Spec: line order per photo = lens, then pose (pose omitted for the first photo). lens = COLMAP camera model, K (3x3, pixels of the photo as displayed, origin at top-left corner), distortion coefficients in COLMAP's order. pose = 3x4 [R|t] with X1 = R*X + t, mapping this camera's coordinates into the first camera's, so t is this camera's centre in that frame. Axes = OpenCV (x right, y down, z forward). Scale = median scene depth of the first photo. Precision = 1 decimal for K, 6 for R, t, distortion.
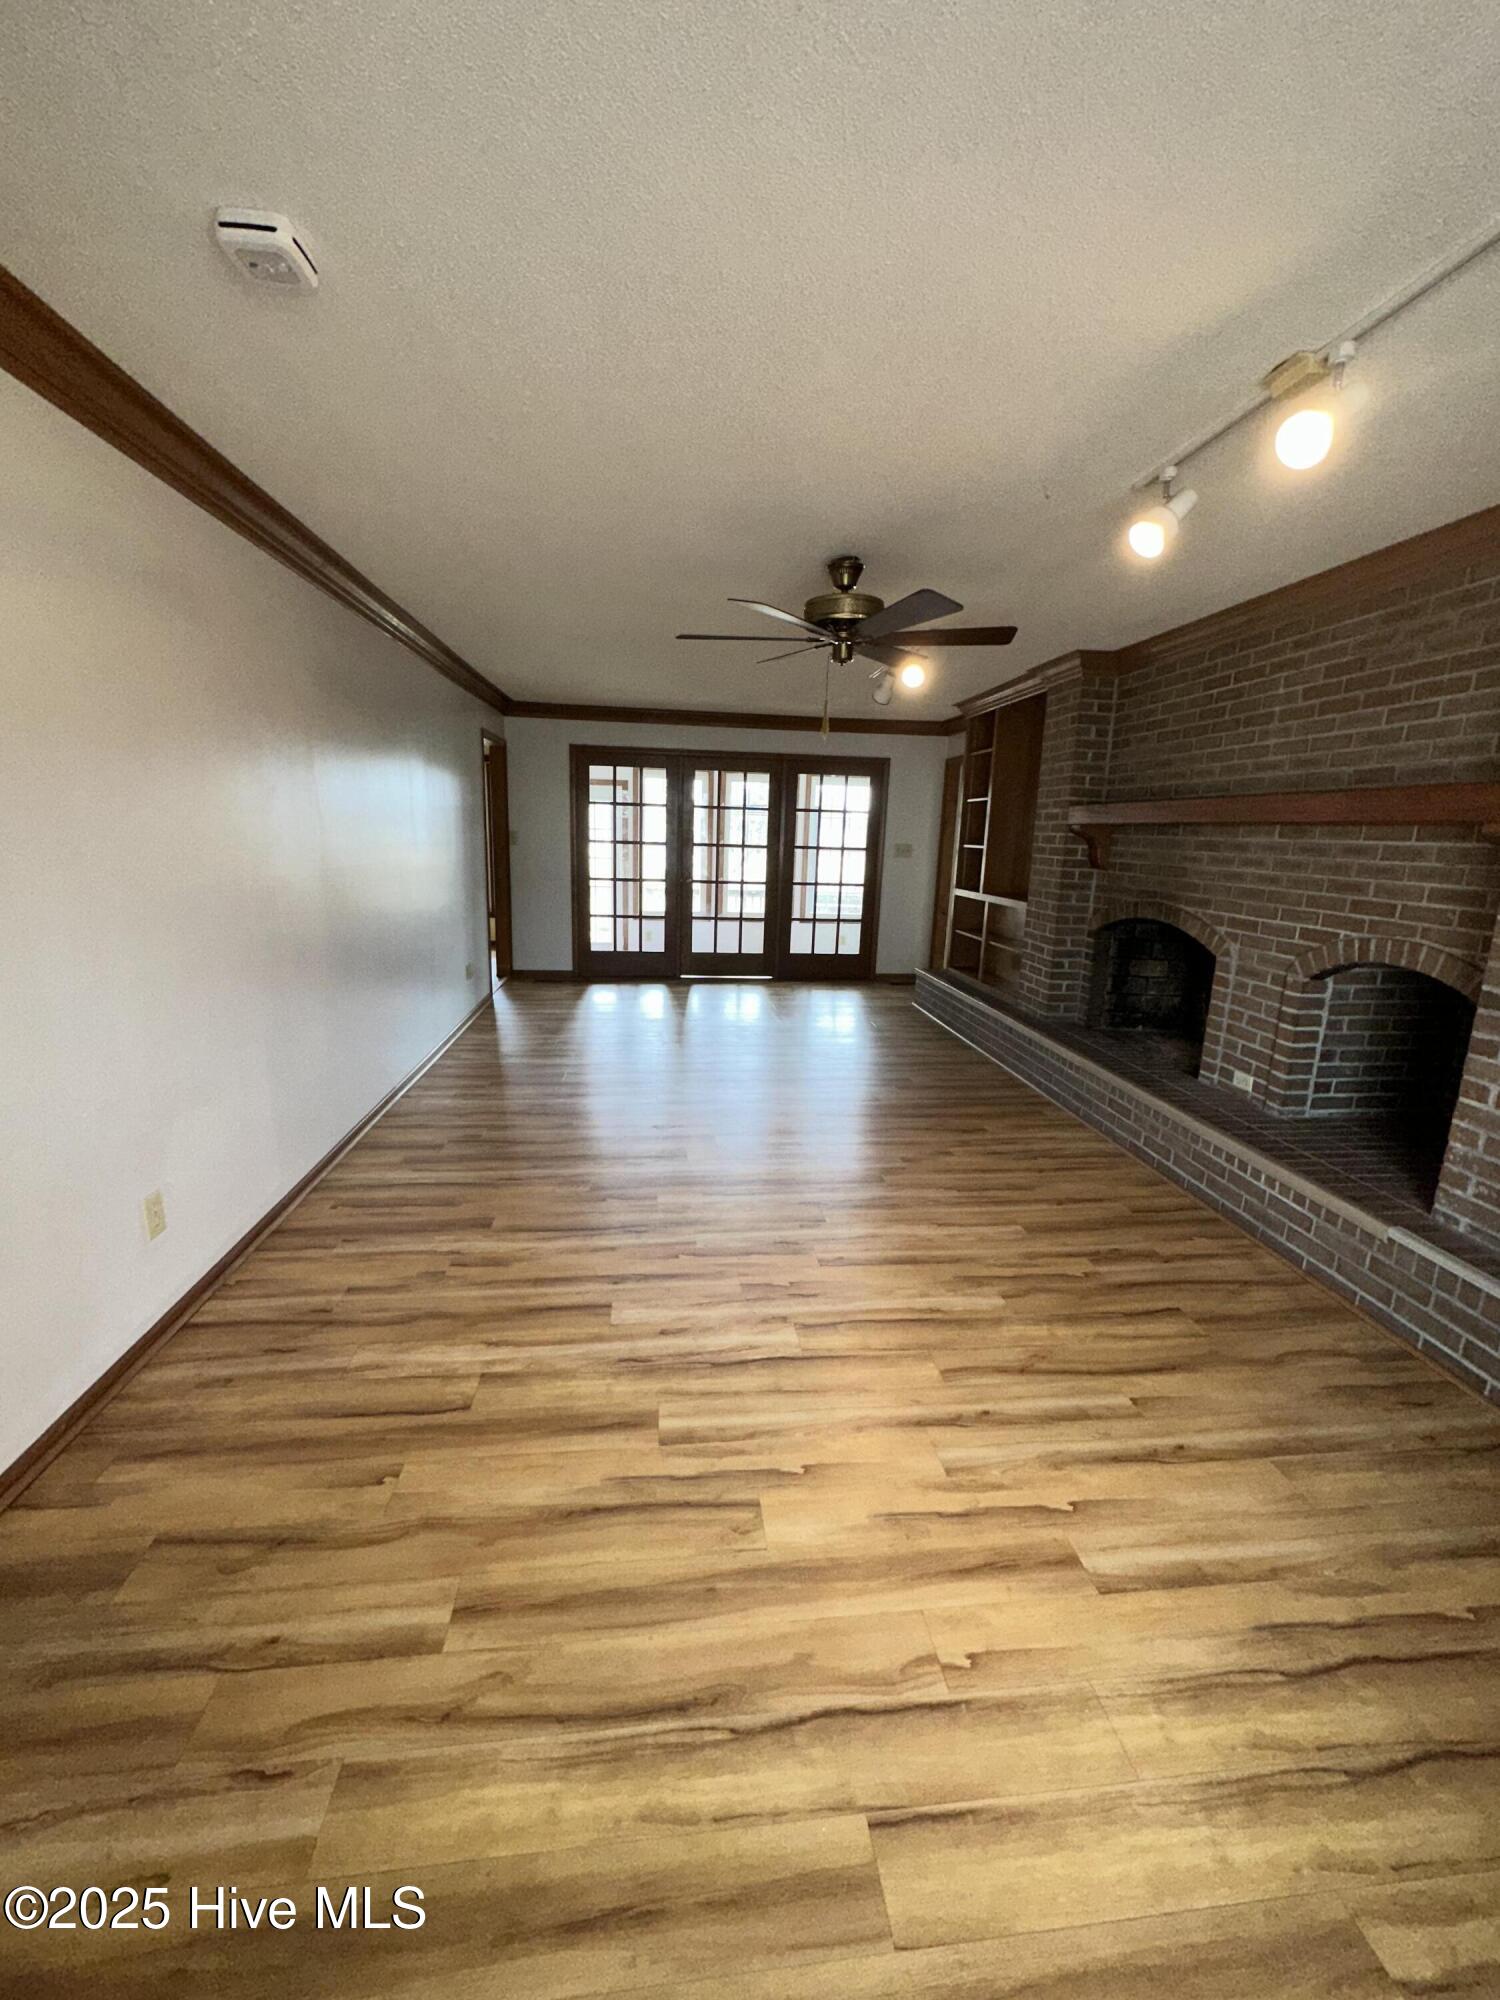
lens RADIAL K [[790.5, 0, 750.0], [0, 790.5, 1000.0], [0, 0, 1]] dist [-0.001854, -0.000198]
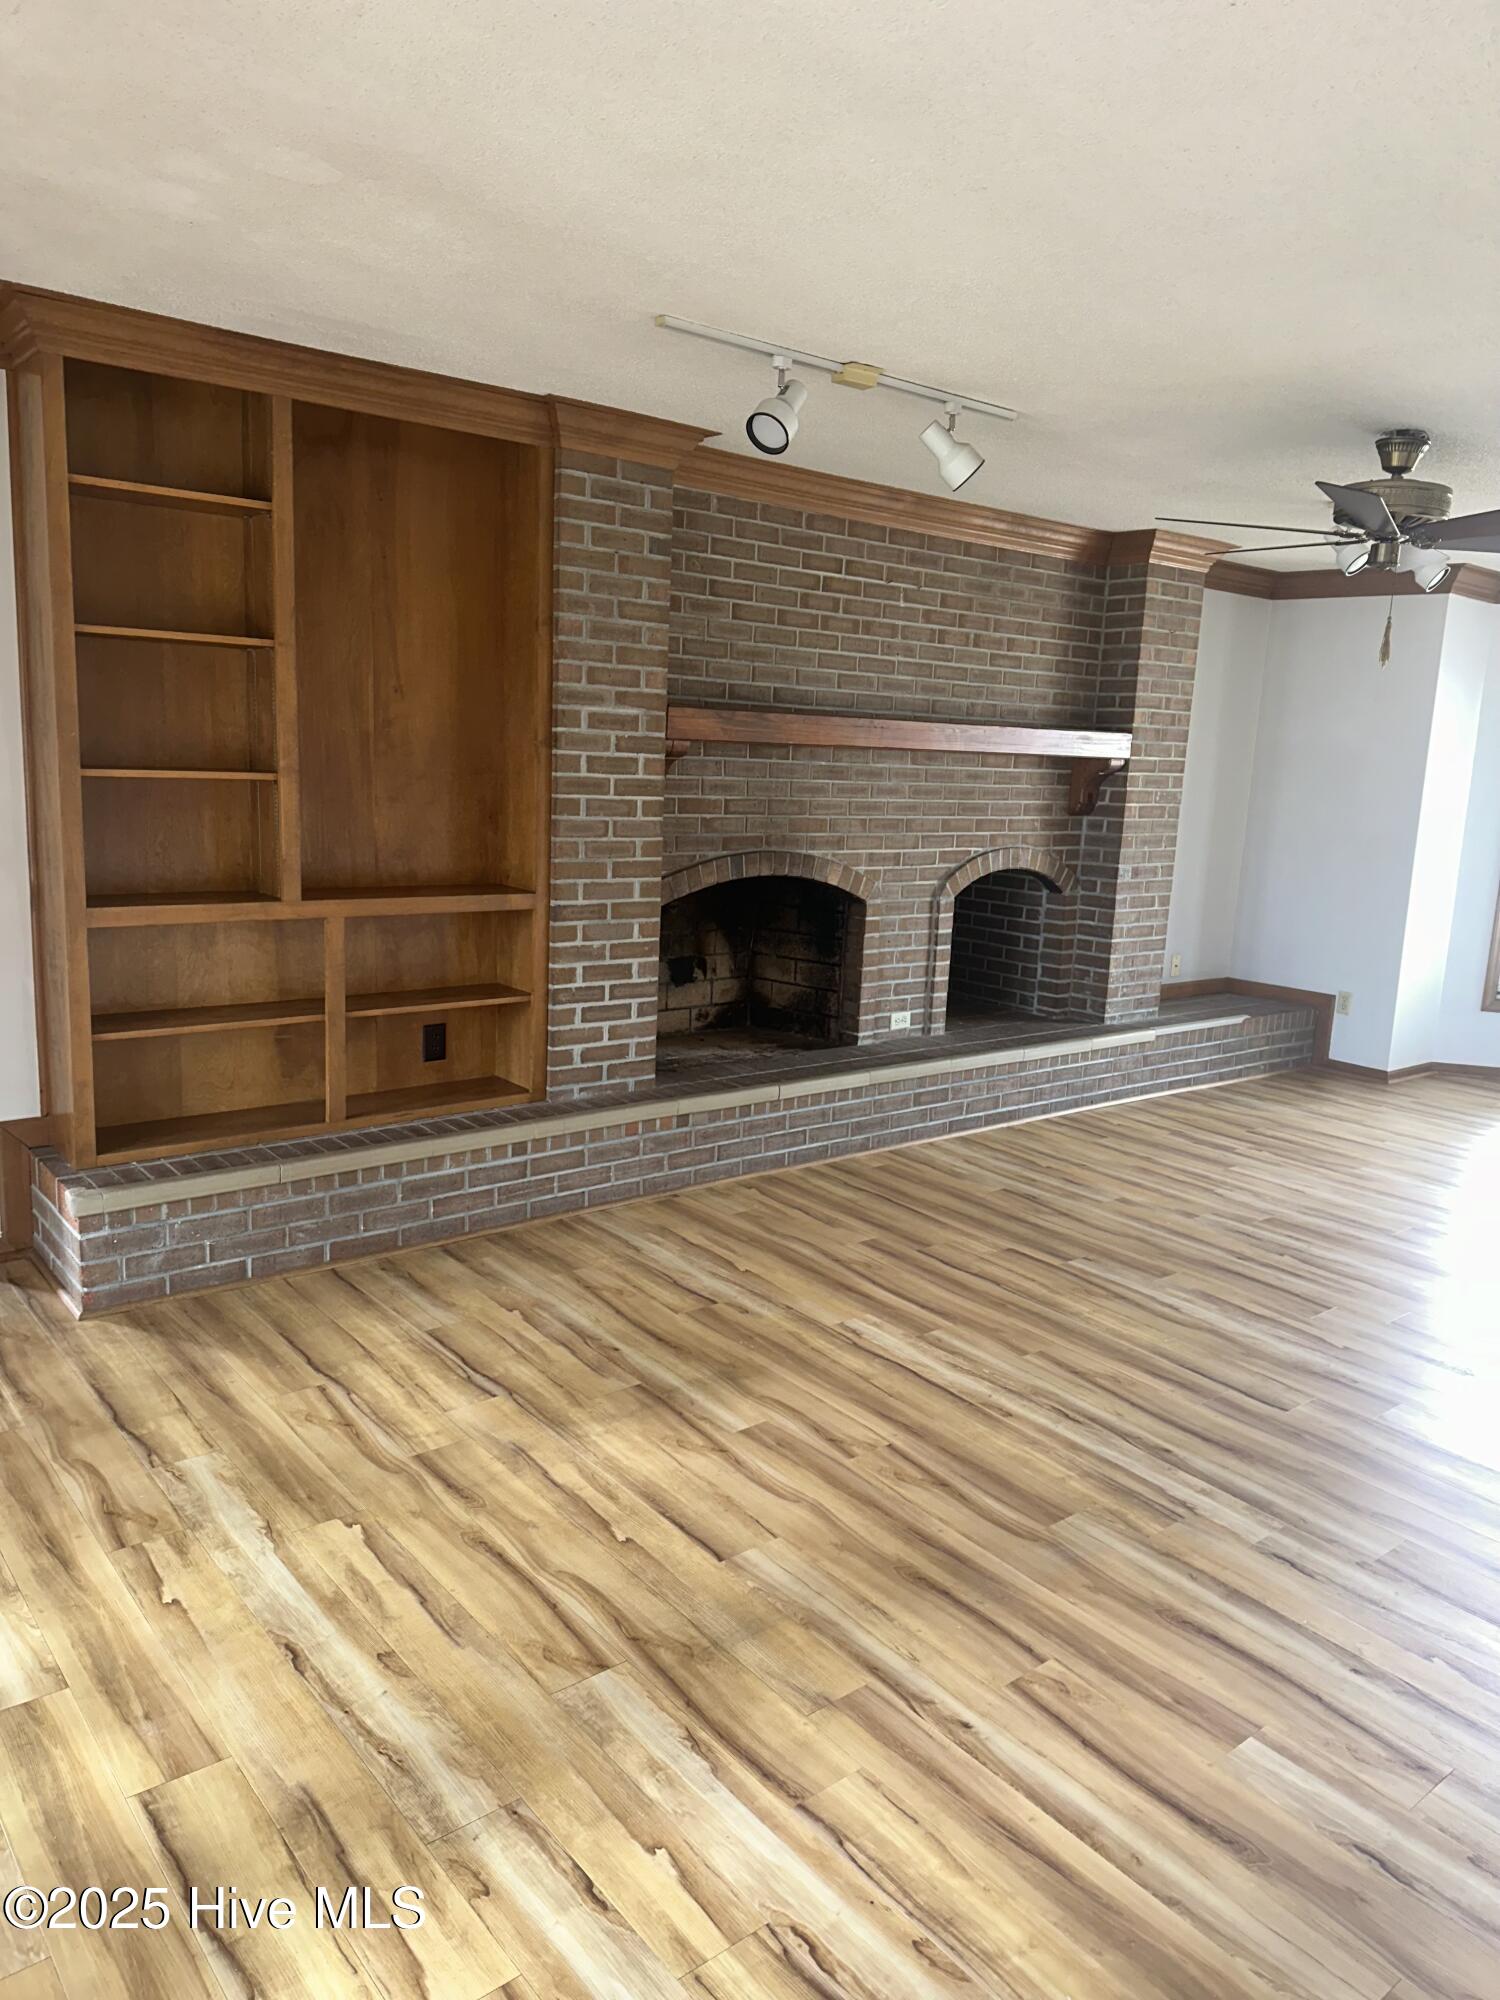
lens RADIAL K [[1405.9, 0, 750.0], [0, 1405.9, 1000.0], [0, 0, 1]] dist [0.150826, 0.000058]
pose [[-0.544955, -0.201598, 0.813869, -0.655326], [0.115707, 0.943296, 0.311134, -0.473642], [-0.830443, 0.263724, -0.490728, 2.002693]]
